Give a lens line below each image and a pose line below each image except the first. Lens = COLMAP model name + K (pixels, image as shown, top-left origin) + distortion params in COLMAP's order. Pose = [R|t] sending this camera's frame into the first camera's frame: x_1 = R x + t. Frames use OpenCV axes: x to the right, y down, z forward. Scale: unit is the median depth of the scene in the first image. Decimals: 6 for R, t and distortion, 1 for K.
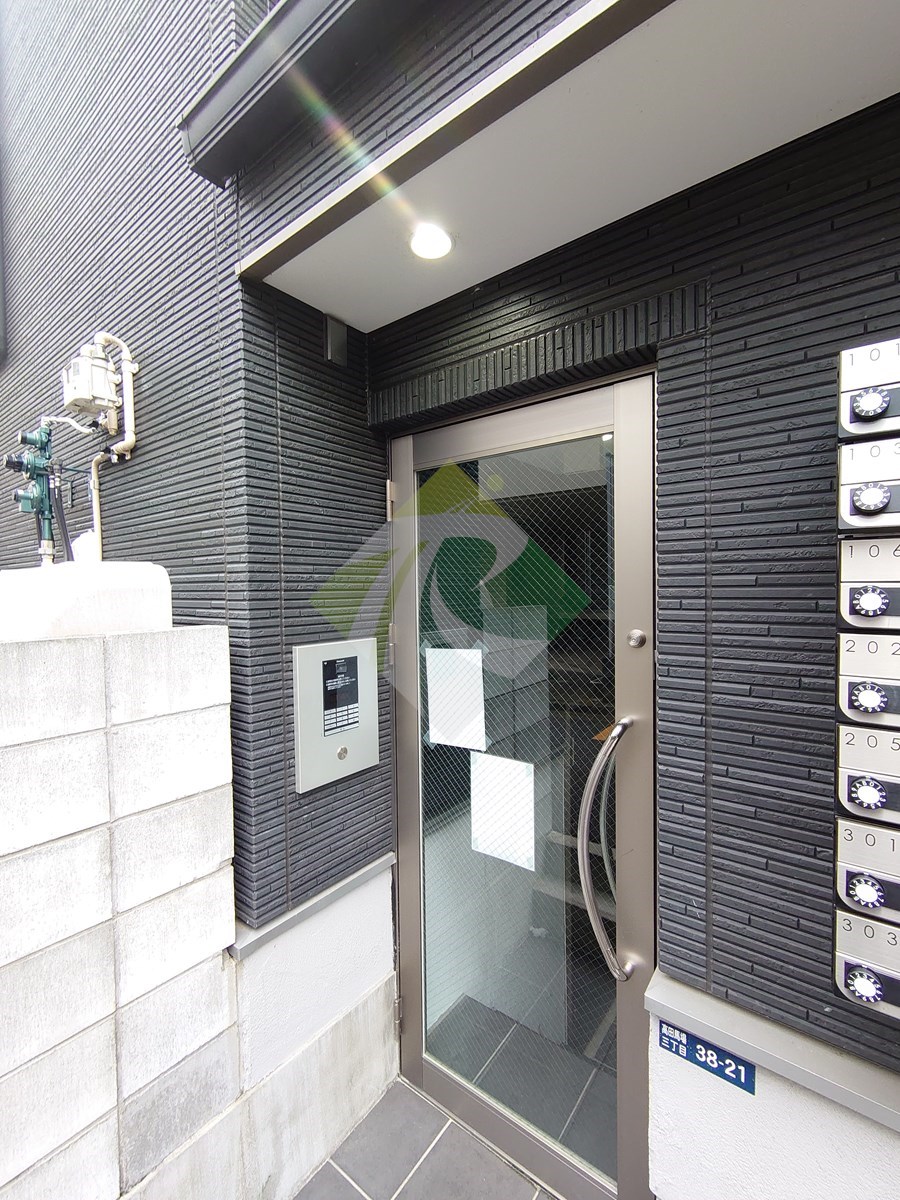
lens RADIAL K [[519.9, 0, 452.8], [0, 519.9, 603.9], [0, 0, 1]] dist [0.005467, 0.000321]
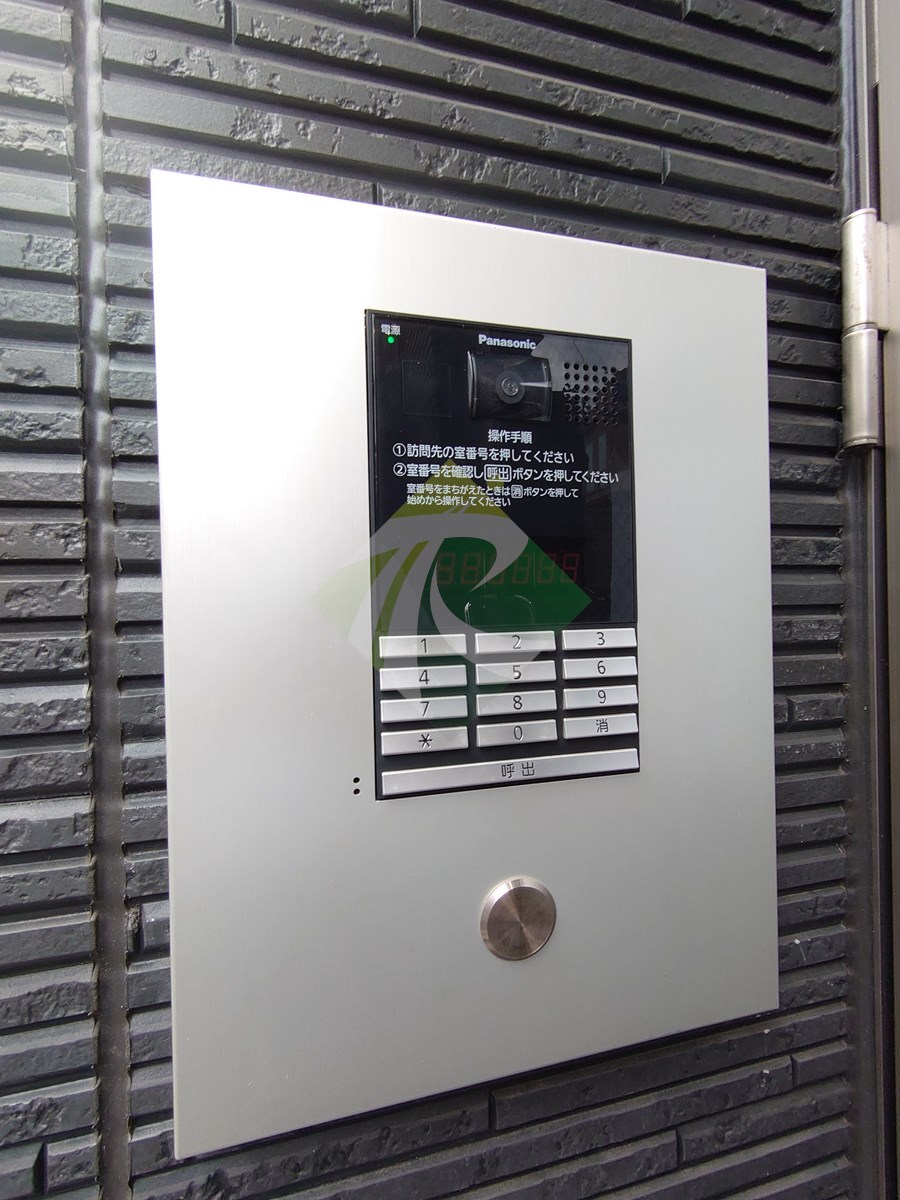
lens RADIAL K [[519.9, 0, 451.5], [0, 519.9, 600.7], [0, 0, 1]] dist [0.005467, 0.000321]
pose [[0.779662, -0.004793, -0.626182, -0.157277], [-0.006078, 0.999866, -0.015220, 0.235185], [0.626171, 0.015673, 0.779528, 1.059900]]
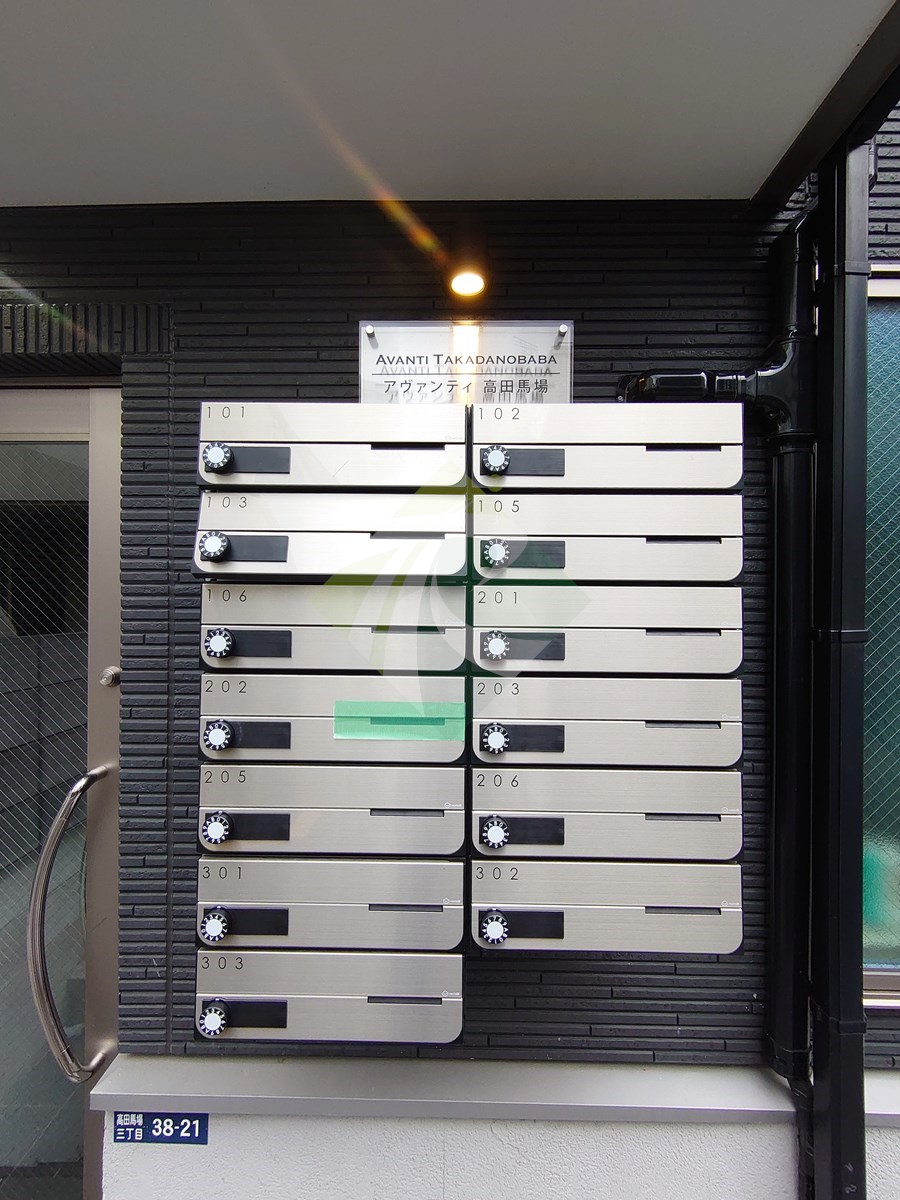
lens RADIAL K [[519.9, 0, 447.7], [0, 519.9, 604.6], [0, 0, 1]] dist [0.005467, 0.000321]
pose [[0.809044, 0.014376, 0.587572, 0.290749], [0.005283, 0.999483, -0.031728, -0.024681], [-0.587725, 0.028773, 0.808549, -0.063161]]
